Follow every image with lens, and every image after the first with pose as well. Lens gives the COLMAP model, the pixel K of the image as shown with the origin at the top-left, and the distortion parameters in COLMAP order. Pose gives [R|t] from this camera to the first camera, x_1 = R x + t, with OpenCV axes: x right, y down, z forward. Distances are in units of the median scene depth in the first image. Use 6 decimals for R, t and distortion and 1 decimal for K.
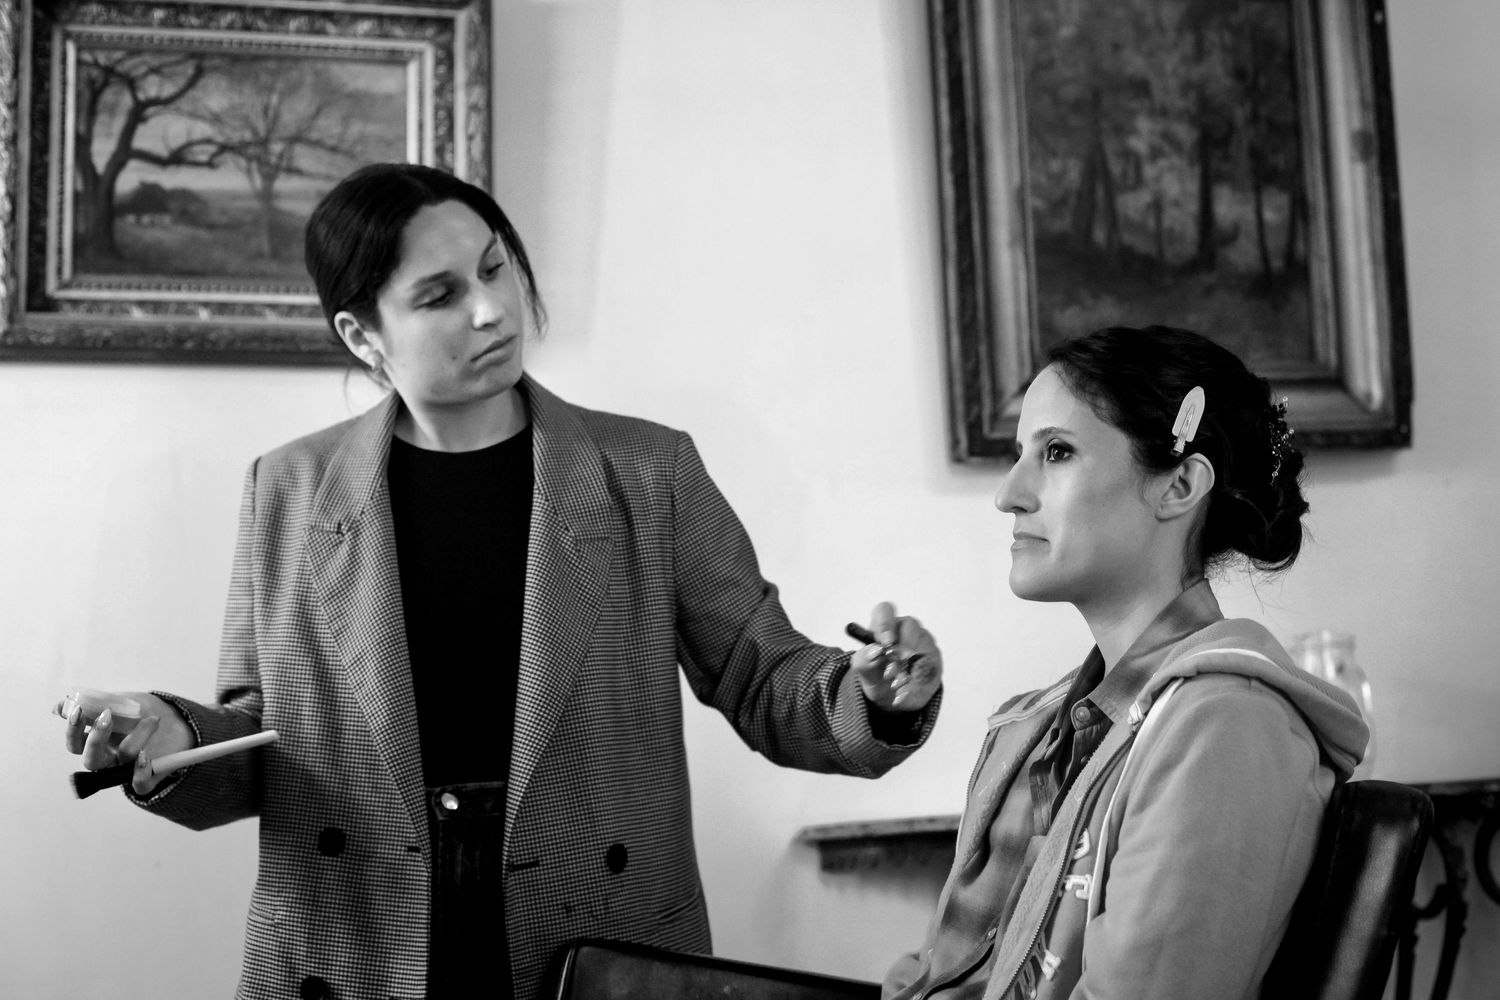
lens RADIAL K [[2354.6, 0, 750.5], [0, 2354.6, 499.3], [0, 0, 1]] dist [-0.124995, 0.000000]
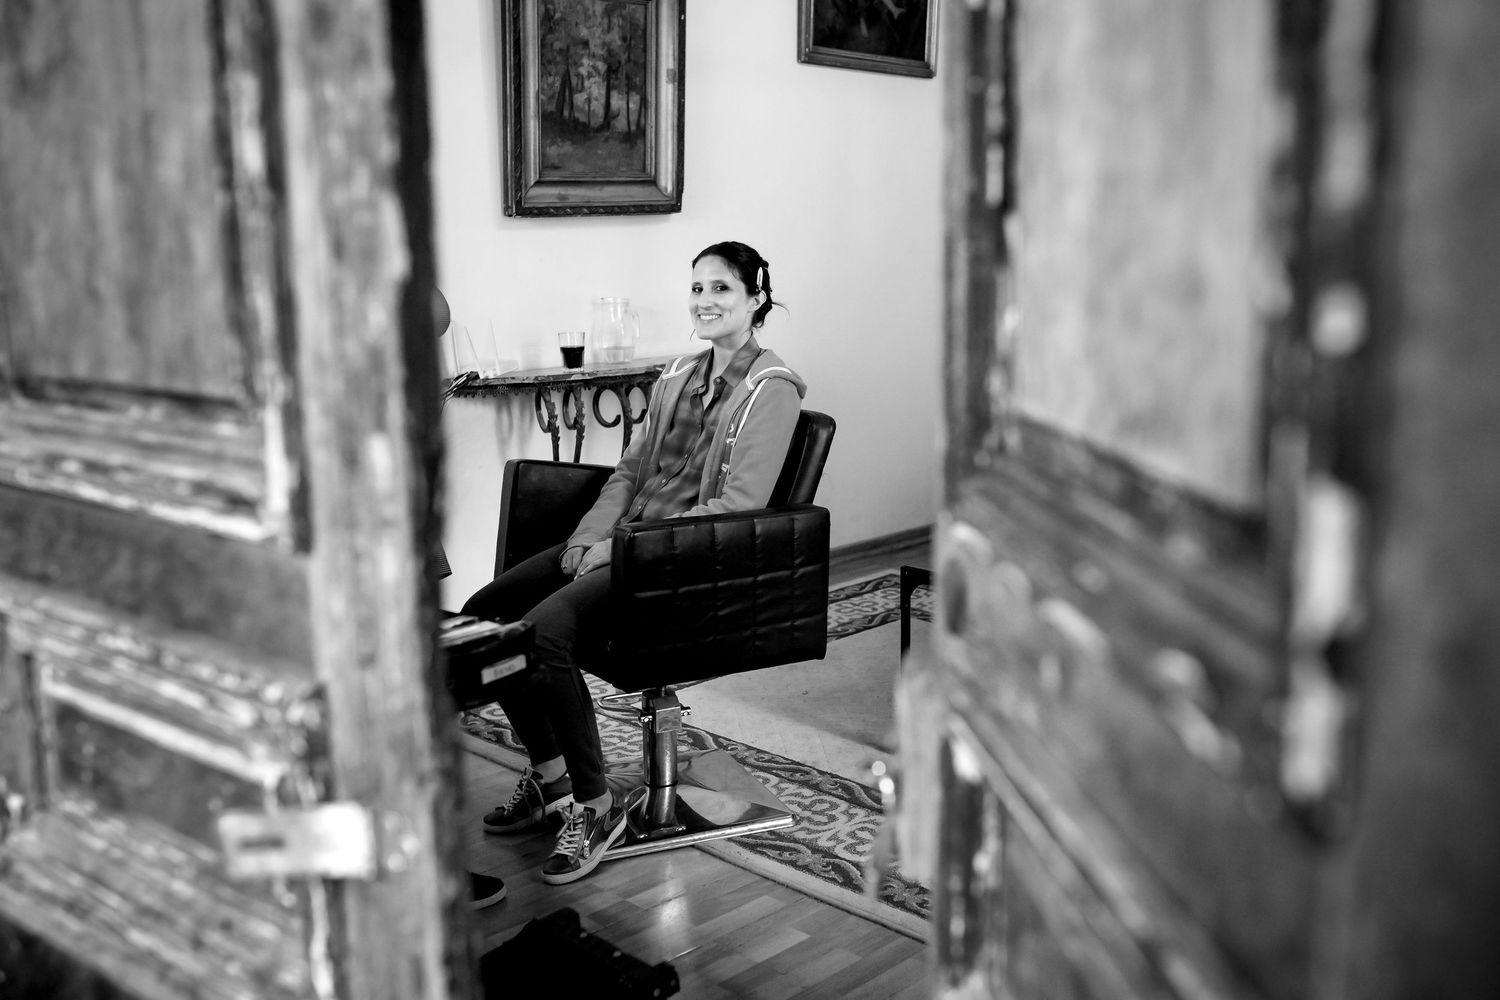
lens RADIAL K [[1550.5, 0, 749.8], [0, 1550.5, 499.6], [0, 0, 1]] dist [-0.008776, 0.000000]
pose [[0.869915, -0.051913, 0.490462, -0.433562], [-0.079104, 0.966885, 0.242644, -0.126912], [-0.486816, -0.249877, 0.837001, -0.400182]]
